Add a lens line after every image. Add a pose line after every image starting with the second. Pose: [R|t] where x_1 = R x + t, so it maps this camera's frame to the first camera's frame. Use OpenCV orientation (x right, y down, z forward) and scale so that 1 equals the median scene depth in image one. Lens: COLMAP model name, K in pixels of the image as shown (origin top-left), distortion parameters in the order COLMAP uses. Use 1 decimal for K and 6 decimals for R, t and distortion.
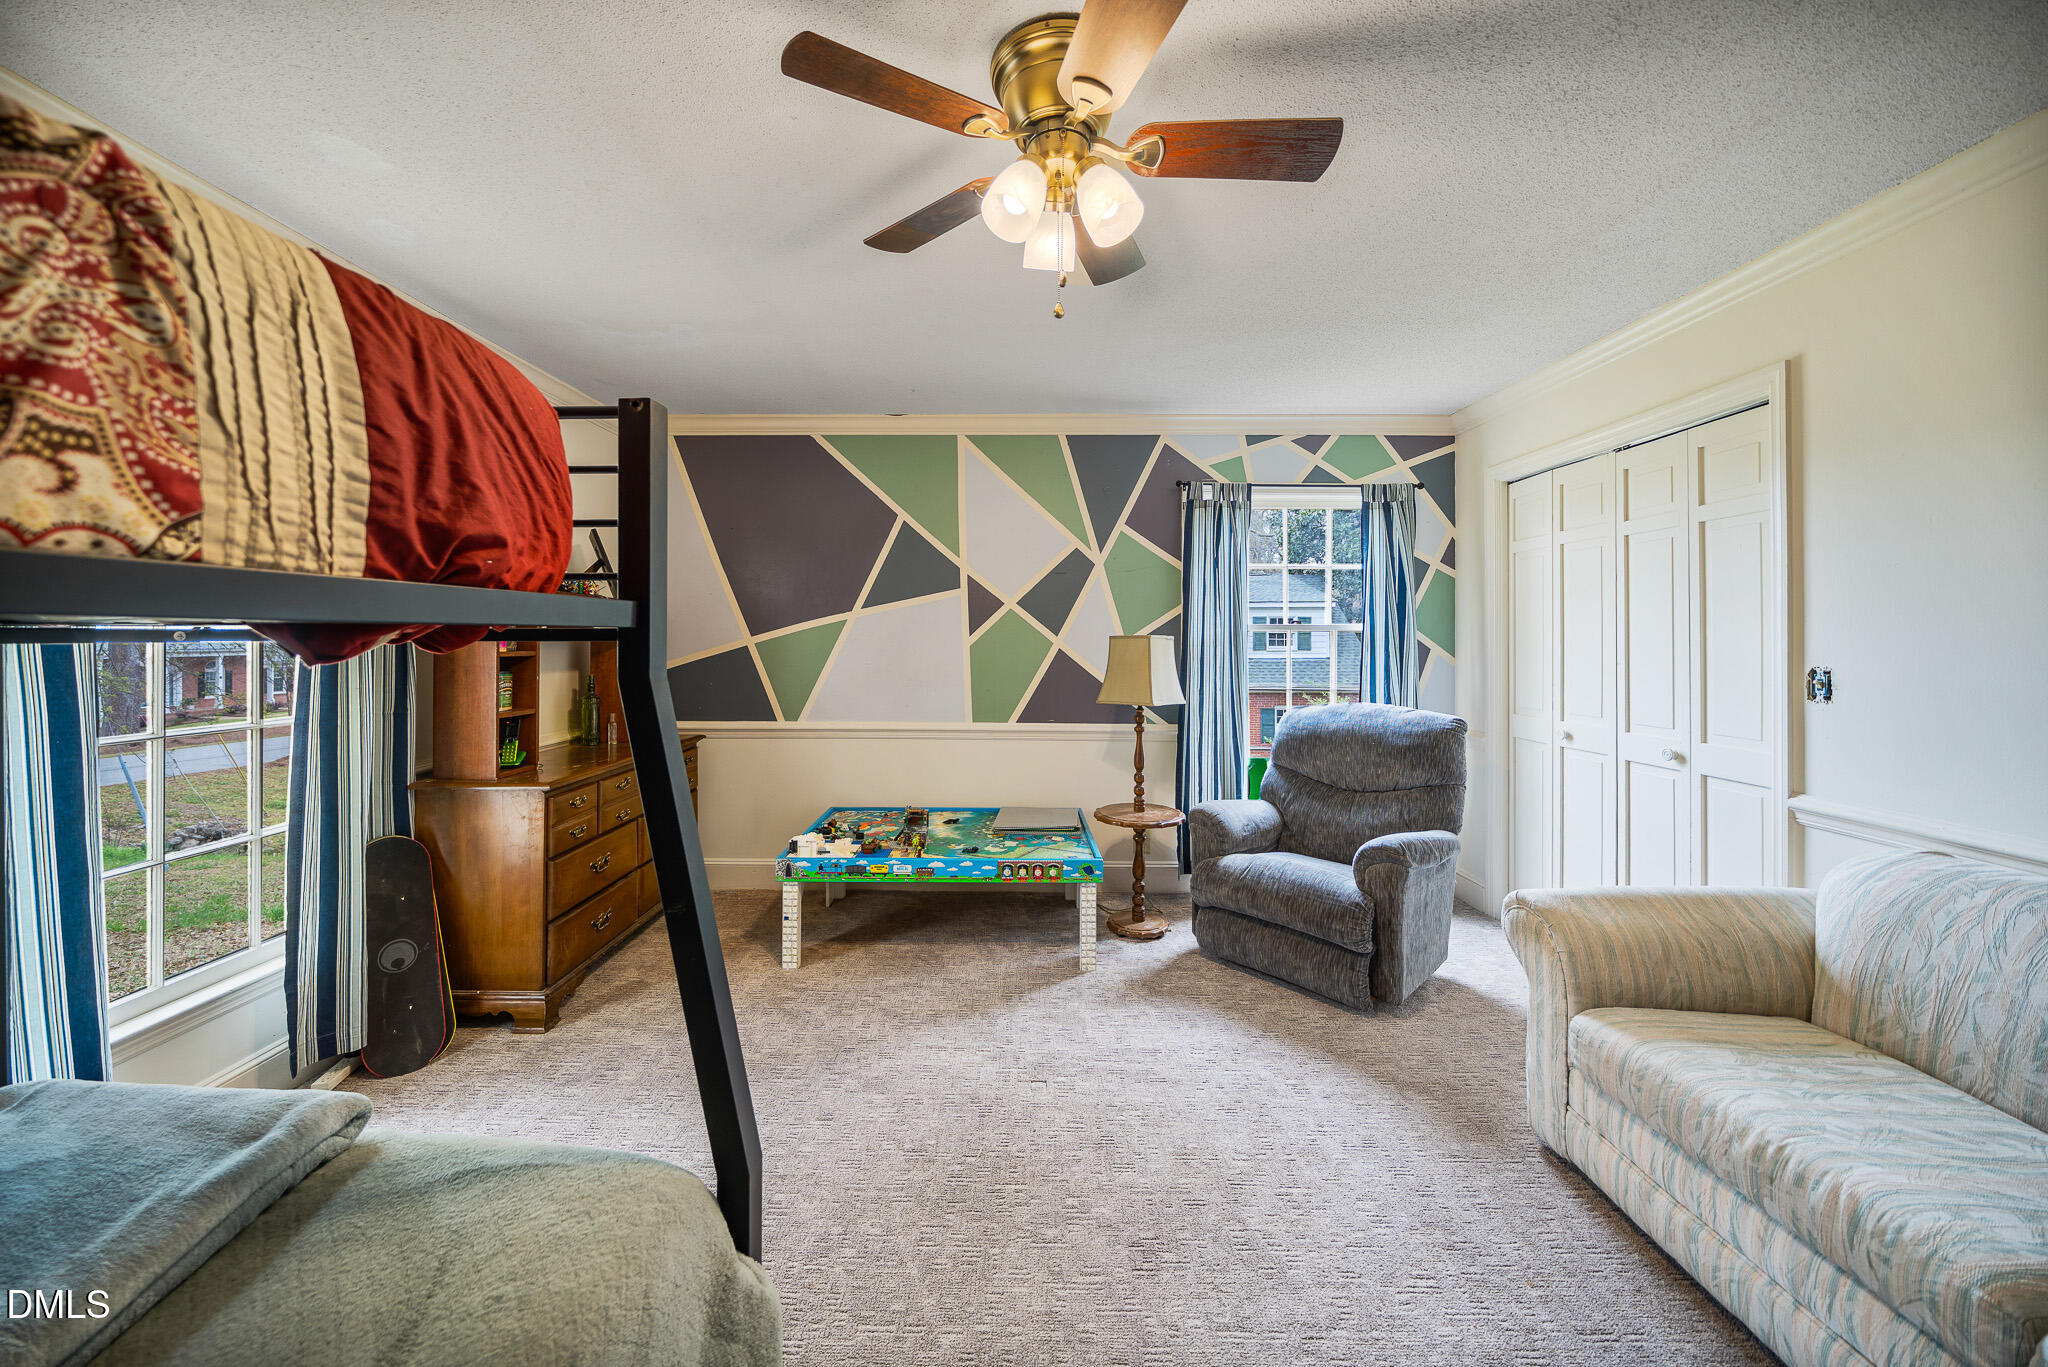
lens RADIAL K [[707.4, 0, 975.2], [0, 707.4, 646.7], [0, 0, 1]] dist [-0.001383, -0.000140]
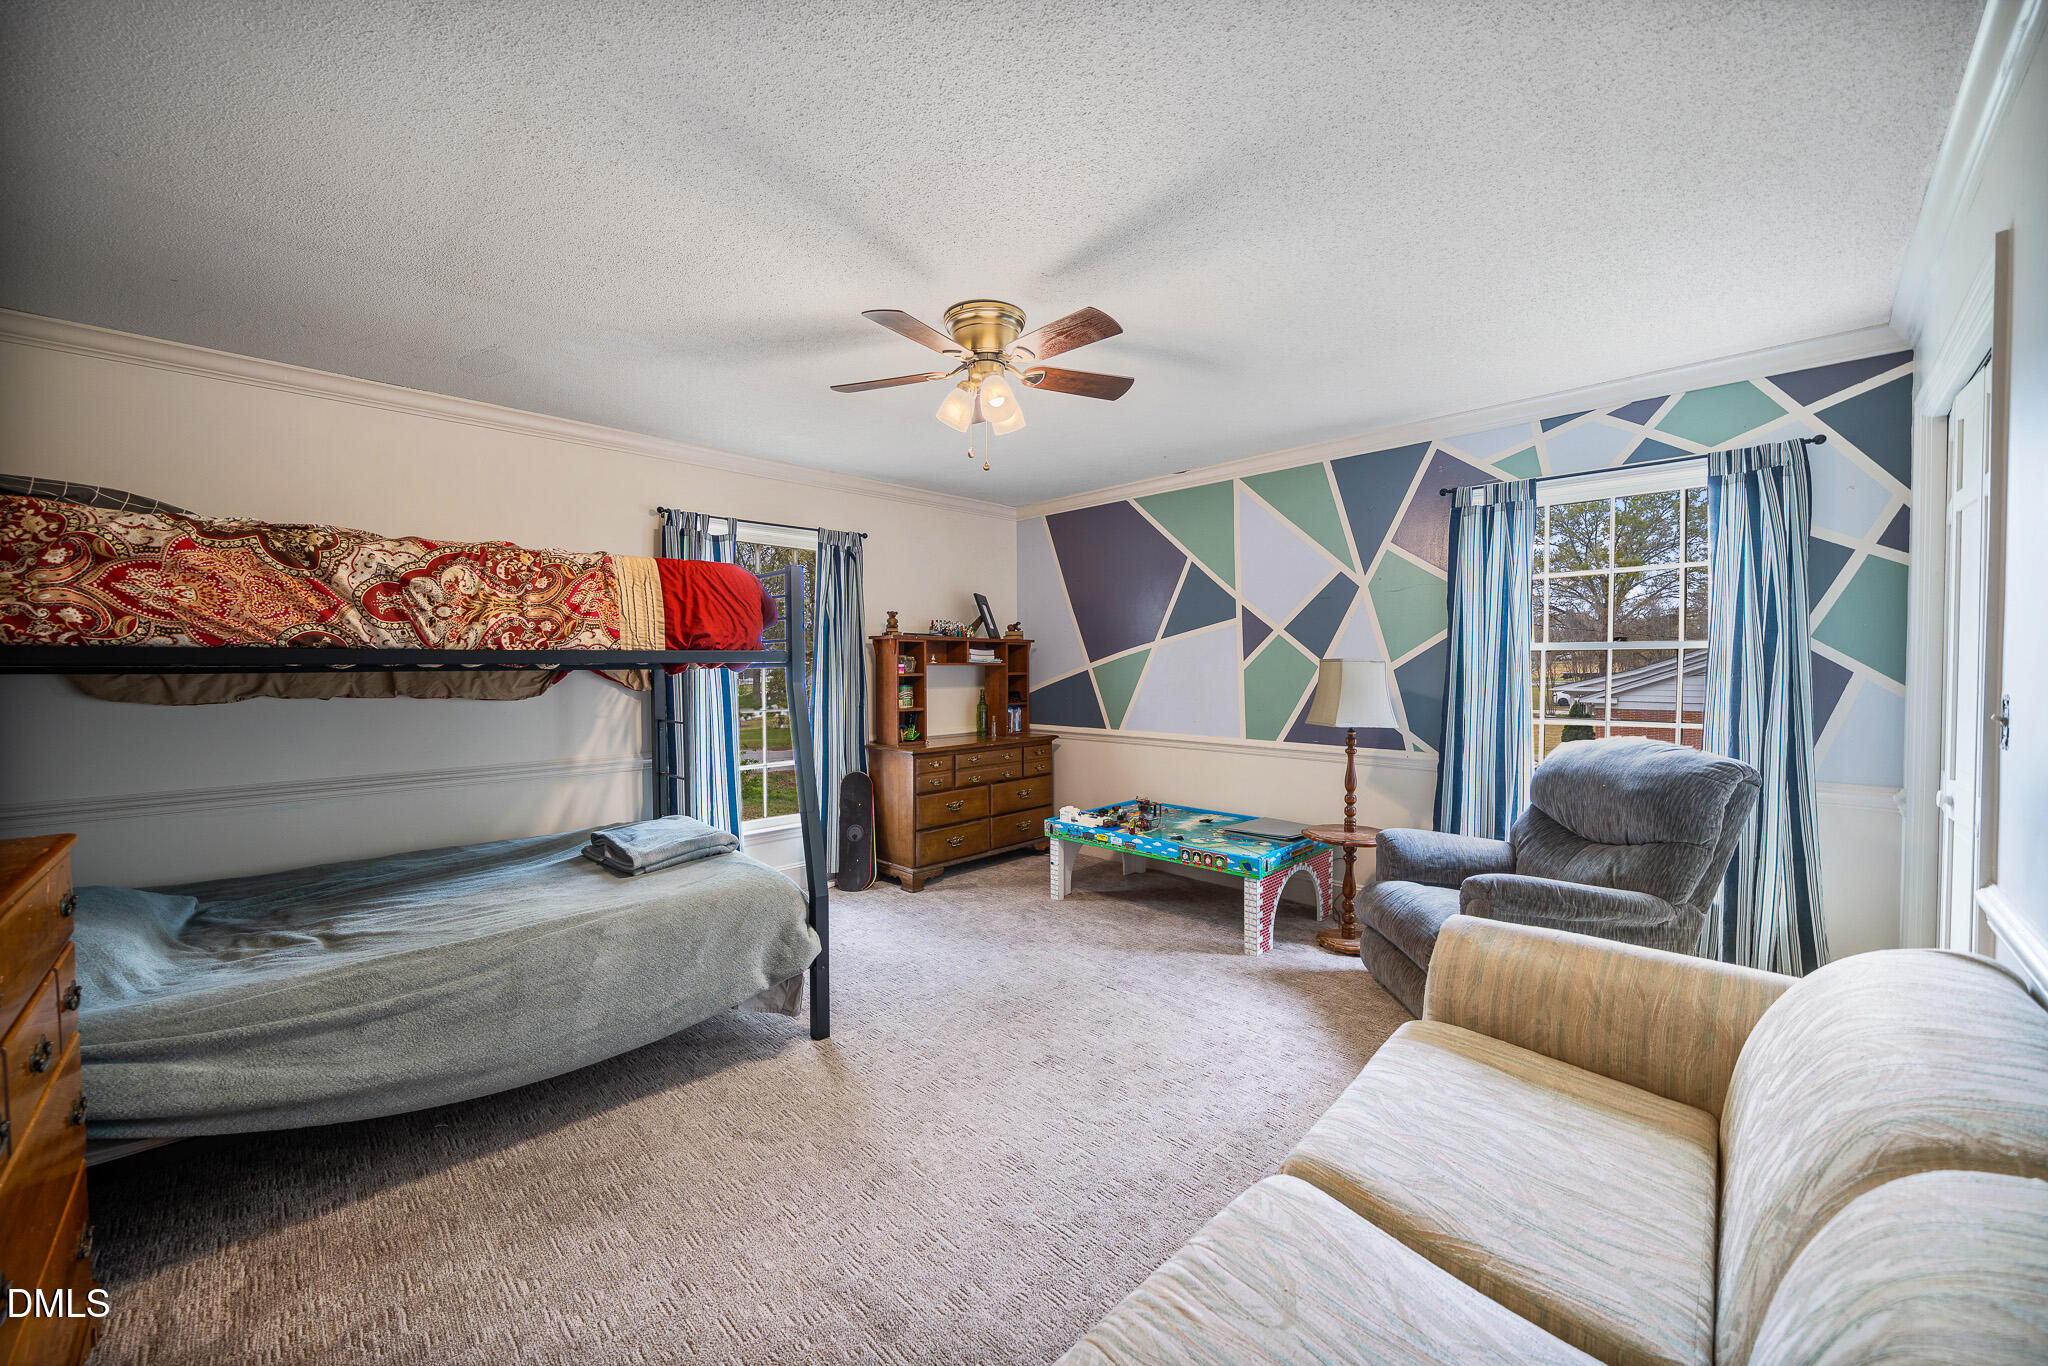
lens RADIAL K [[748.0, 0, 1015.2], [0, 748.0, 697.9], [0, 0, 1]] dist [-0.001139, -0.000113]
pose [[0.720799, 0.023020, -0.692762, 0.672173], [0.000886, 0.999417, 0.034131, 0.003622], [0.693144, -0.025216, 0.720358, -0.110806]]
